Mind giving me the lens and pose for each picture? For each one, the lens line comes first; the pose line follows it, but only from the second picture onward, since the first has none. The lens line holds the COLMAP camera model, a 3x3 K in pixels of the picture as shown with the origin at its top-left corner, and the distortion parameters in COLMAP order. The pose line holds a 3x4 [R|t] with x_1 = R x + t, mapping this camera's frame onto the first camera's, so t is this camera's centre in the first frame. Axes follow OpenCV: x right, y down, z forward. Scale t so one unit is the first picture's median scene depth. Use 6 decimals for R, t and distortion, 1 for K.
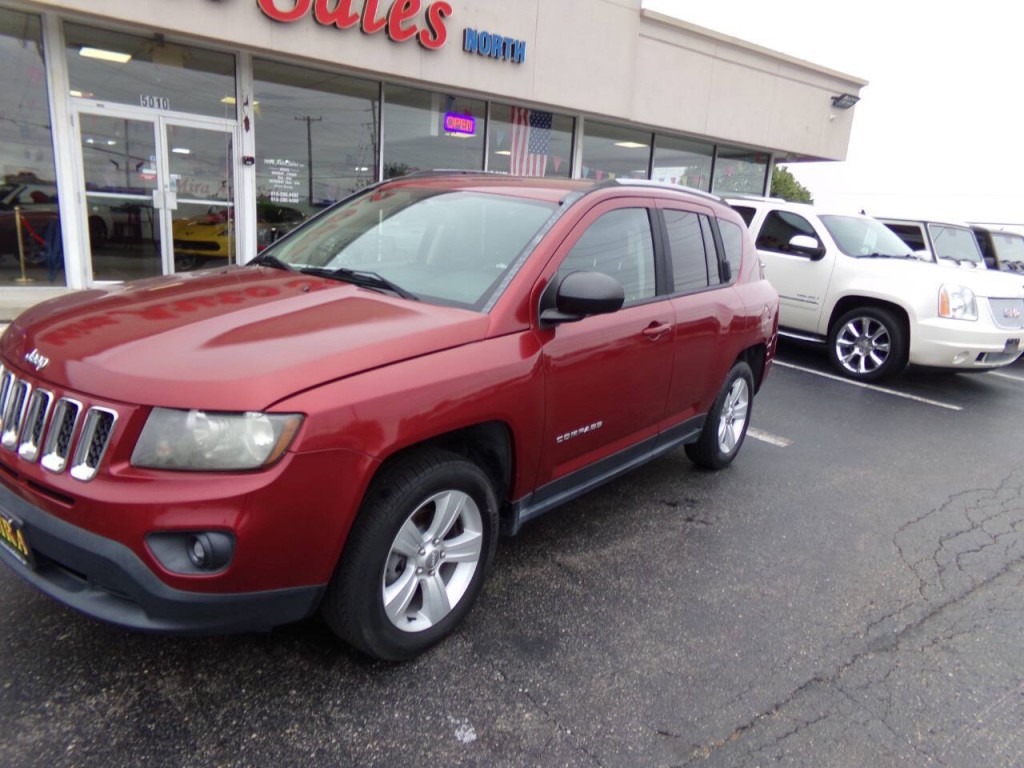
lens RADIAL K [[703.6, 0, 516.3], [0, 703.6, 388.2], [0, 0, 1]] dist [-0.027916, 0.054851]
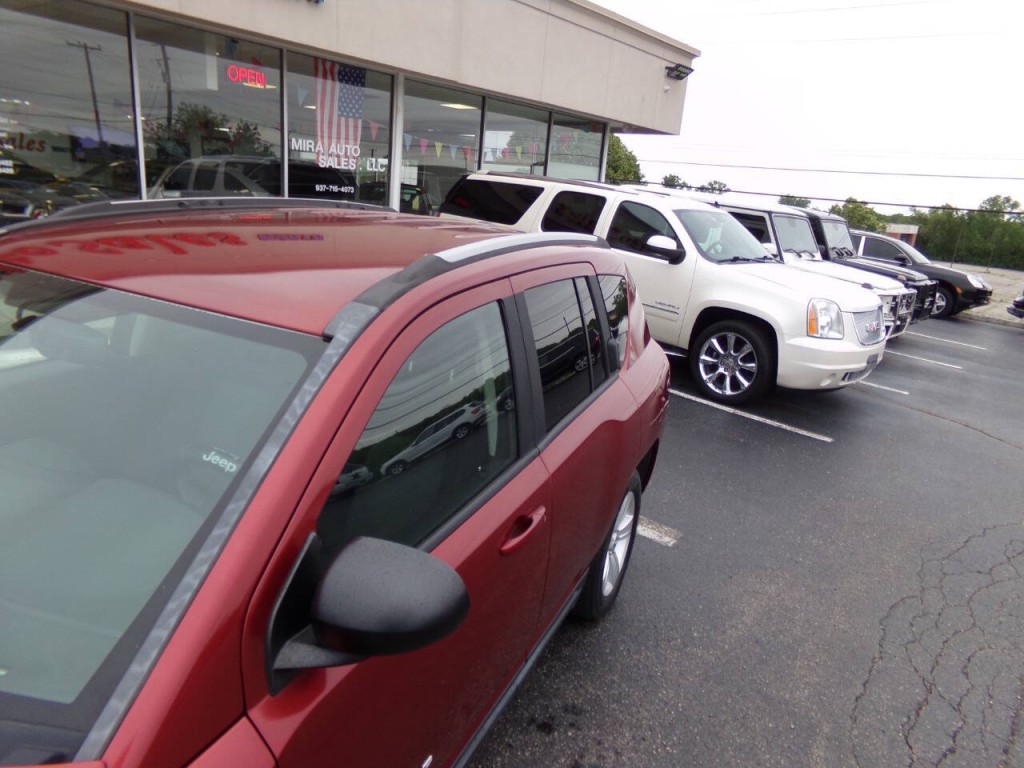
lens RADIAL K [[703.6, 0, 514.4], [0, 703.6, 390.6], [0, 0, 1]] dist [-0.027916, 0.054851]
pose [[0.973326, -0.045287, 0.224913, 0.028475], [0.030405, 0.997140, 0.069197, -0.093004], [-0.227404, -0.060512, 0.971919, 0.186574]]
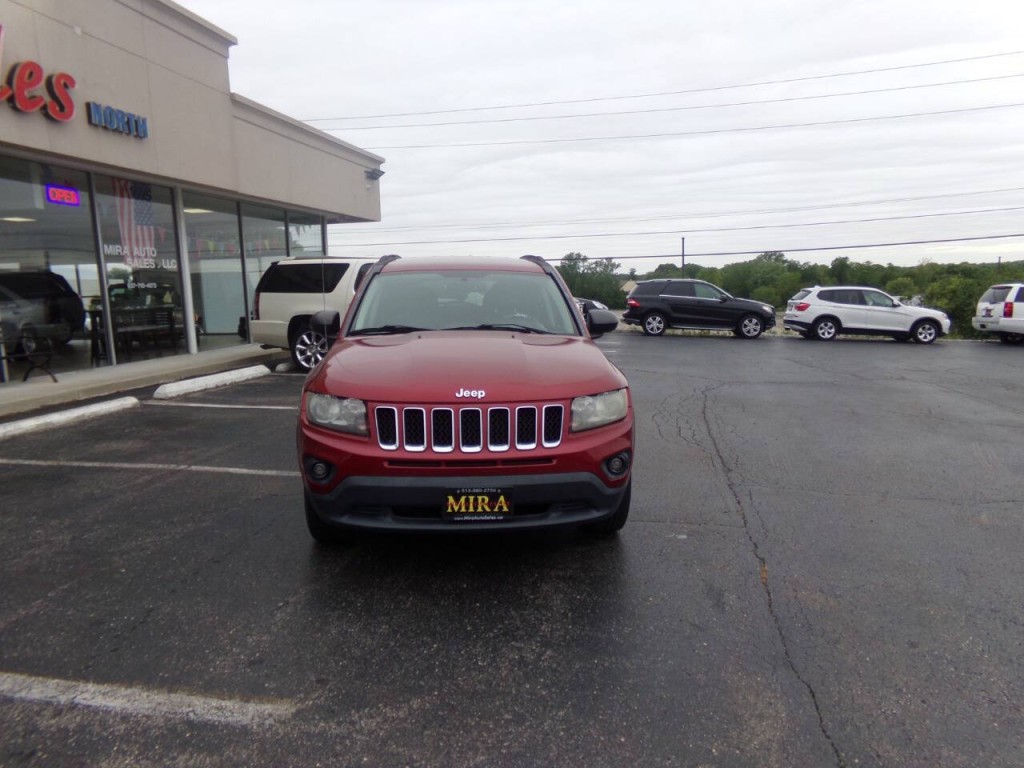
lens RADIAL K [[703.6, 0, 513.9], [0, 703.6, 392.7], [0, 0, 1]] dist [-0.027916, 0.054851]
pose [[0.735840, -0.184861, 0.651434, -0.419725], [0.225376, 0.974027, 0.021827, -0.015094], [-0.638550, 0.130756, 0.758391, -0.069037]]
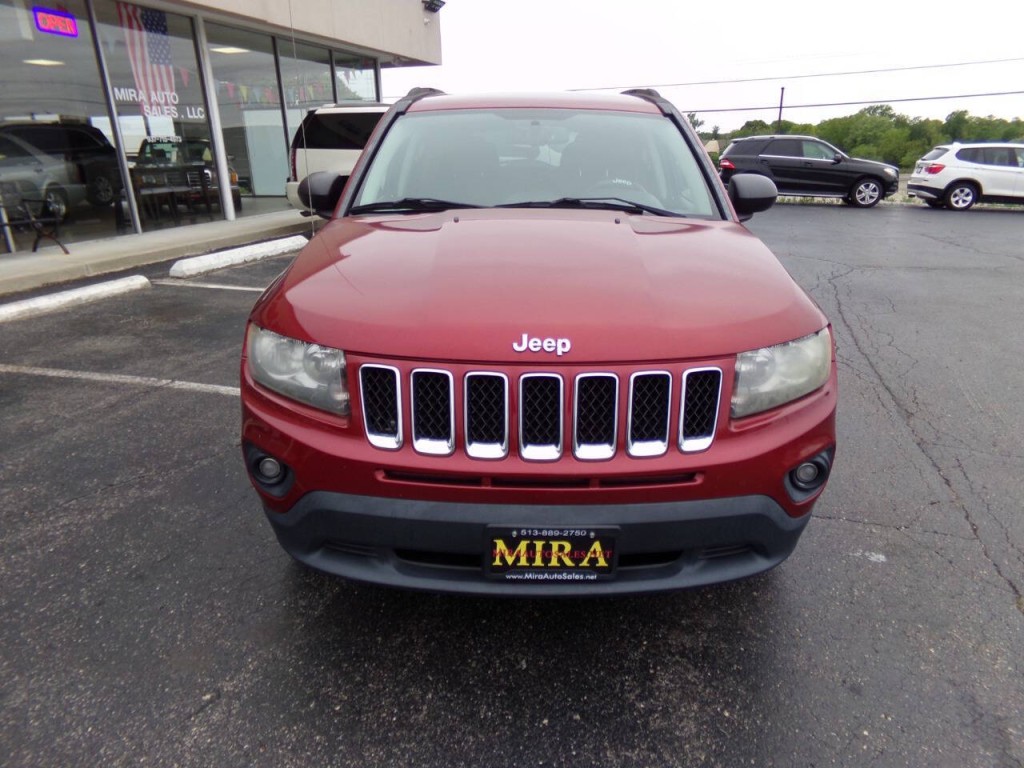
lens RADIAL K [[703.6, 0, 516.0], [0, 703.6, 393.1], [0, 0, 1]] dist [-0.027916, 0.054851]
pose [[0.797109, -0.277831, 0.536122, -0.294560], [0.209703, 0.959970, 0.185692, -0.037643], [-0.566252, -0.035590, 0.823463, 0.088595]]
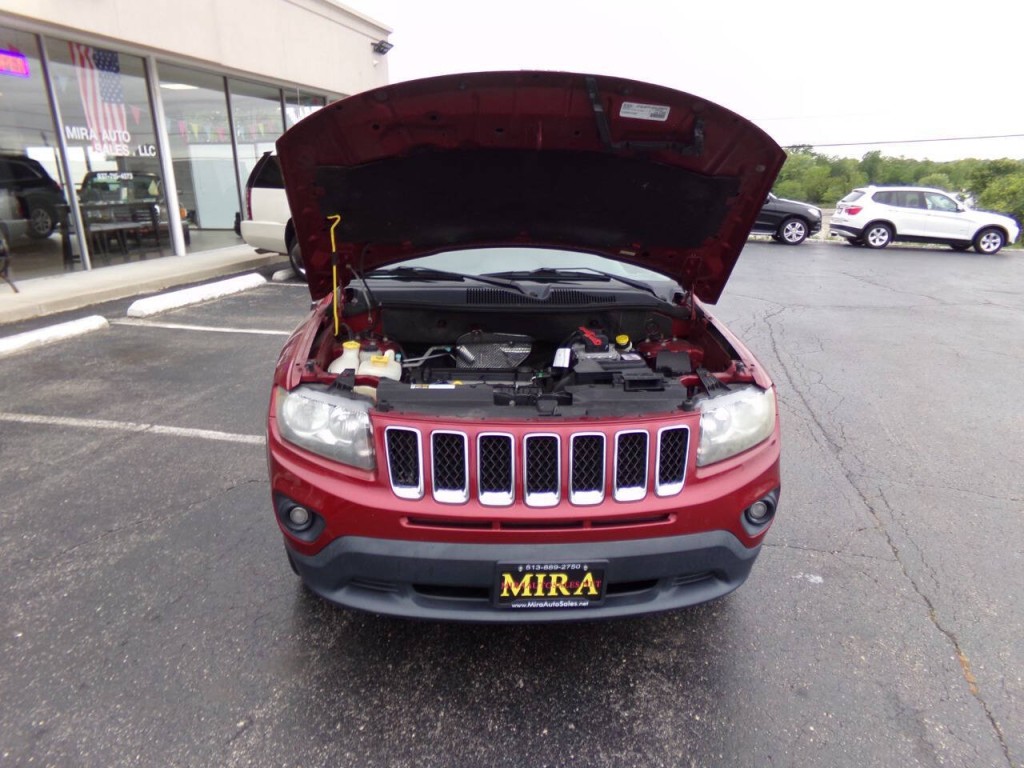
lens RADIAL K [[703.6, 0, 512.7], [0, 703.6, 393.1], [0, 0, 1]] dist [-0.027916, 0.054851]
pose [[0.749961, -0.263605, 0.606689, -0.329438], [0.206183, 0.964629, 0.164255, -0.059111], [-0.628528, 0.001904, 0.777785, 0.069580]]
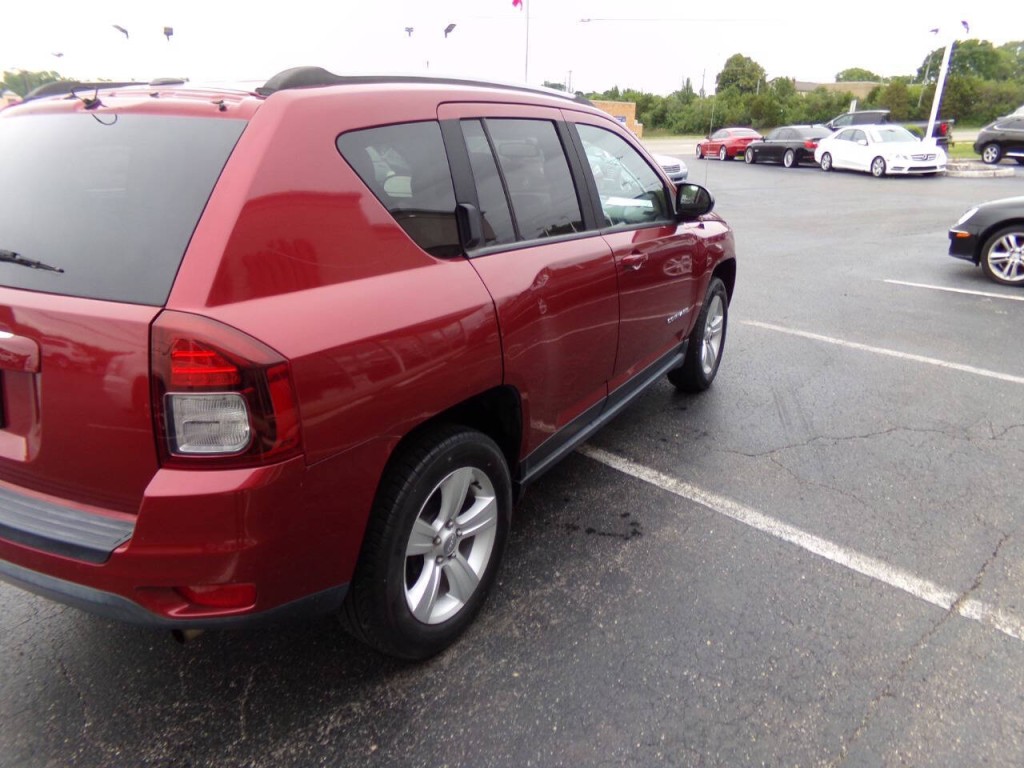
lens RADIAL K [[703.6, 0, 520.4], [0, 703.6, 383.7], [0, 0, 1]] dist [-0.027916, 0.054851]
pose [[-0.989960, -0.037561, -0.136263, 0.013747], [-0.106781, 0.830381, 0.546869, -0.222655], [0.092609, 0.555929, -0.826055, 0.865319]]
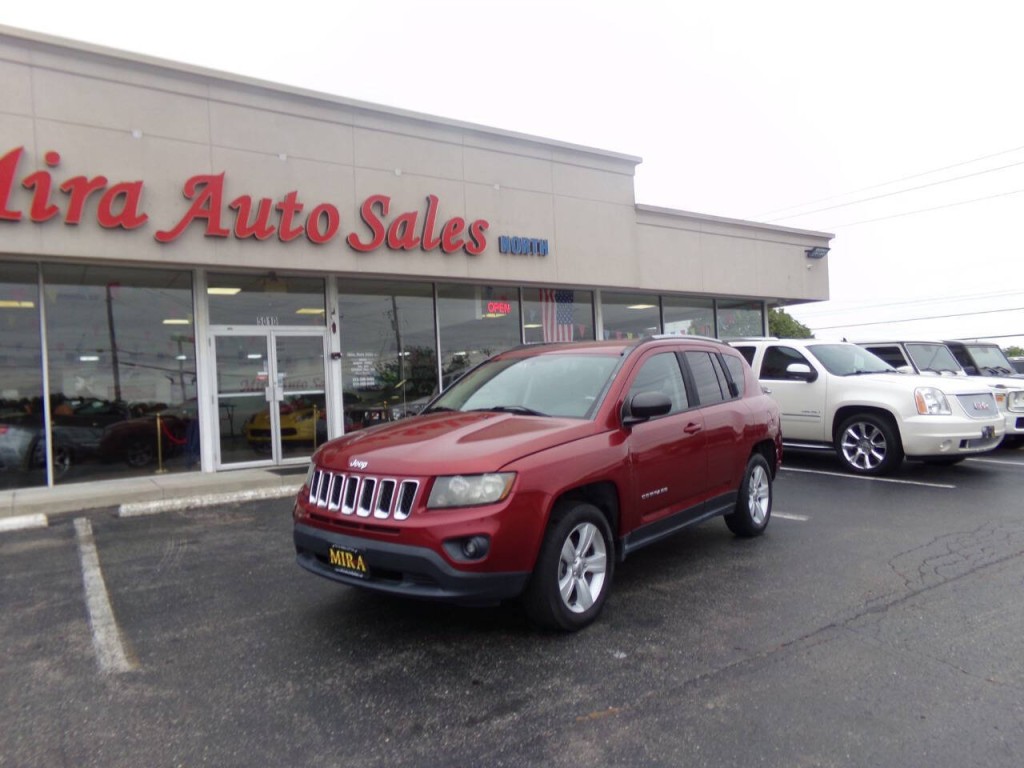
lens RADIAL K [[703.6, 0, 513.7], [0, 703.6, 393.4], [0, 0, 1]] dist [-0.027916, 0.054851]
pose [[0.993561, -0.109823, -0.027854, -0.053865], [0.100754, 0.968870, -0.226142, 0.059751], [0.051822, 0.221880, 0.973696, -0.205531]]
